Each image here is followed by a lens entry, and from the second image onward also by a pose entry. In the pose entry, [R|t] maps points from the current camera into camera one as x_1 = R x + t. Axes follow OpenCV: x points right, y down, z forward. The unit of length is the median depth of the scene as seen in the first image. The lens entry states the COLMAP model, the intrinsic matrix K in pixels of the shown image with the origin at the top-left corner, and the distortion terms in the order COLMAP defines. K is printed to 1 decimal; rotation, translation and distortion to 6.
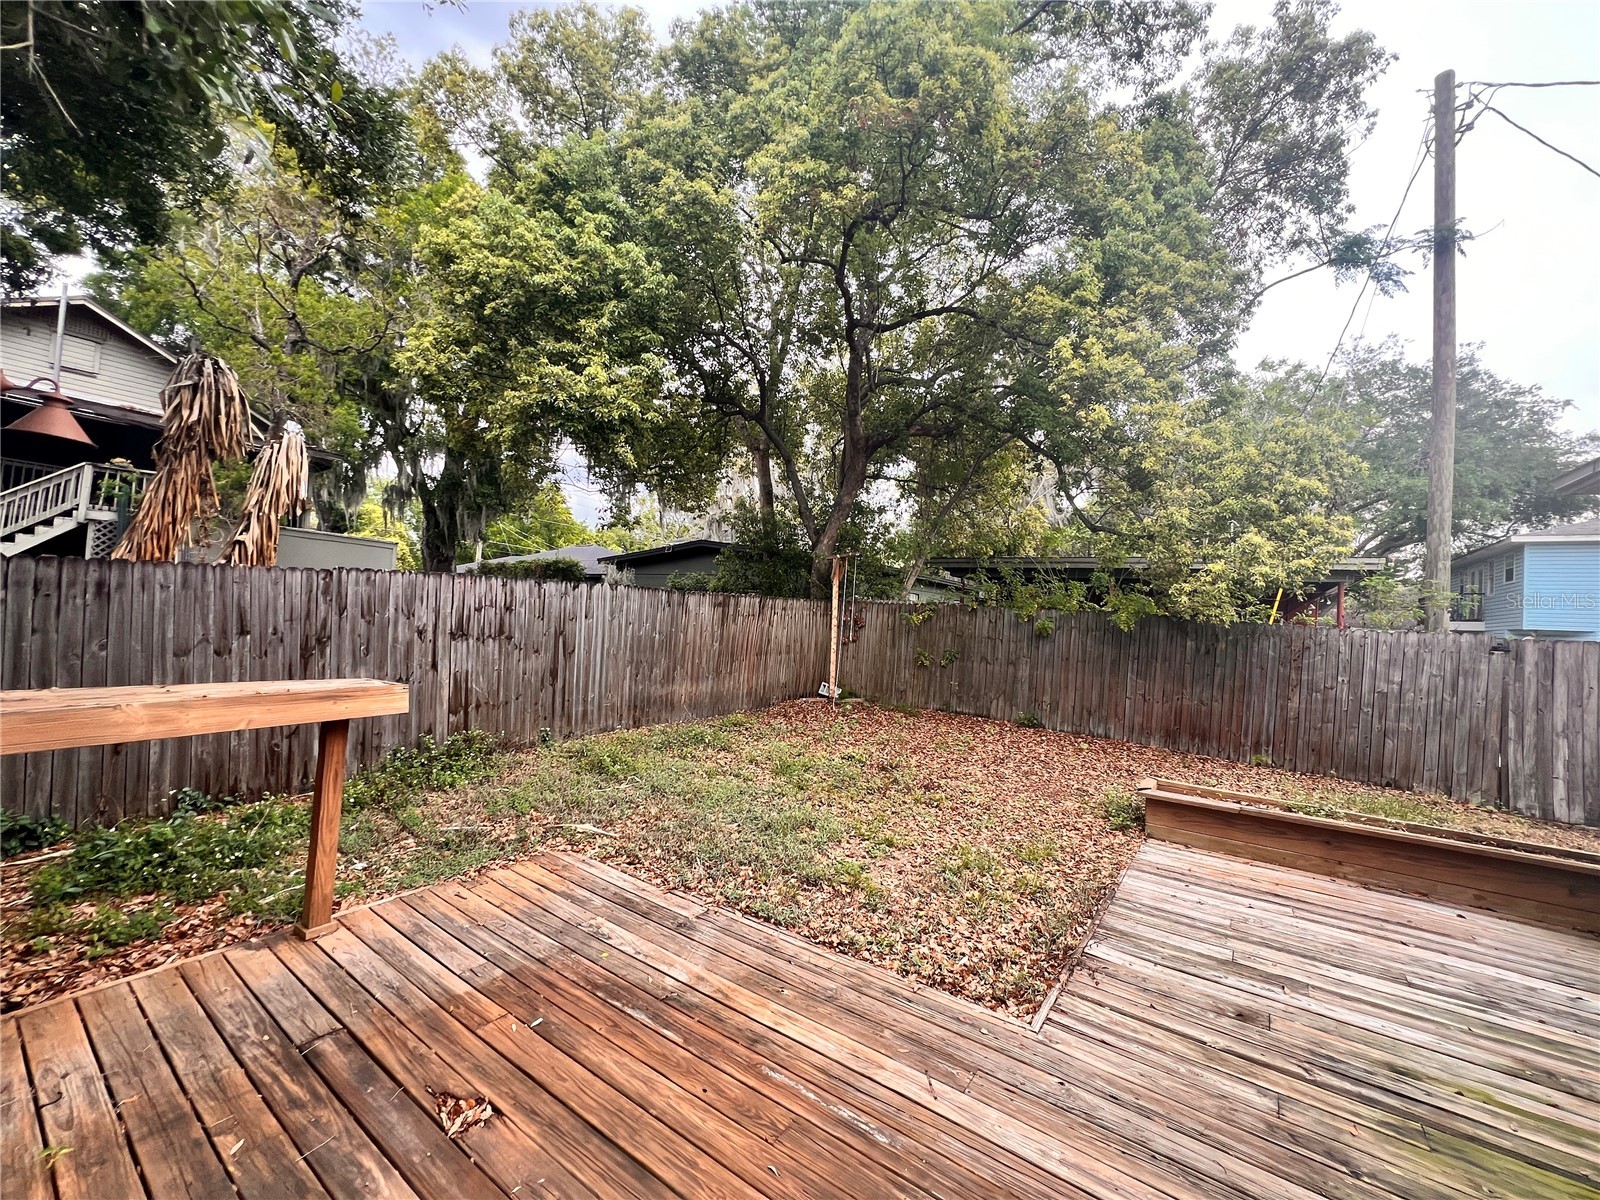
lens RADIAL K [[641.5, 0, 798.2], [0, 641.5, 595.0], [0, 0, 1]] dist [-0.000544, 0.000789]
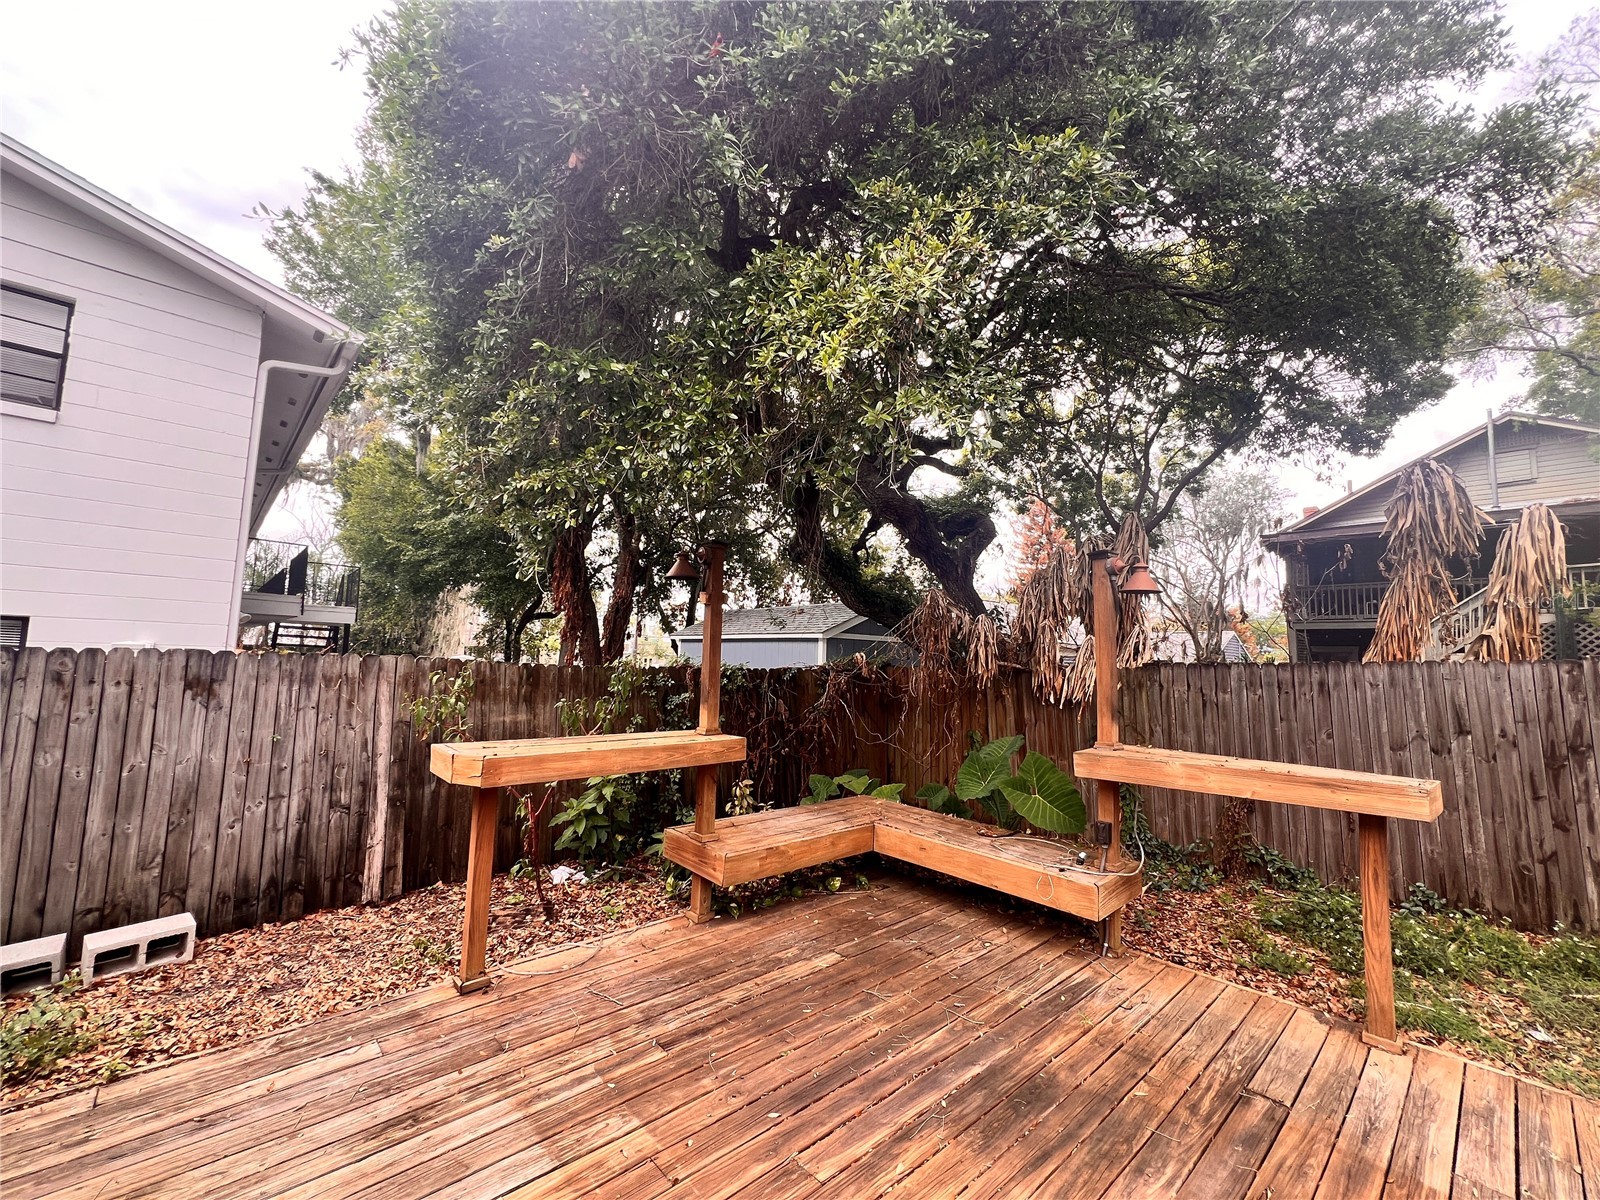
lens RADIAL K [[640.4, 0, 795.2], [0, 640.4, 601.4], [0, 0, 1]] dist [0.001330, 0.000212]
pose [[-0.208237, -0.150490, -0.966432, 0.275737], [-0.006060, 0.988272, -0.152585, 0.017234], [0.978060, -0.025918, -0.206707, 0.222394]]
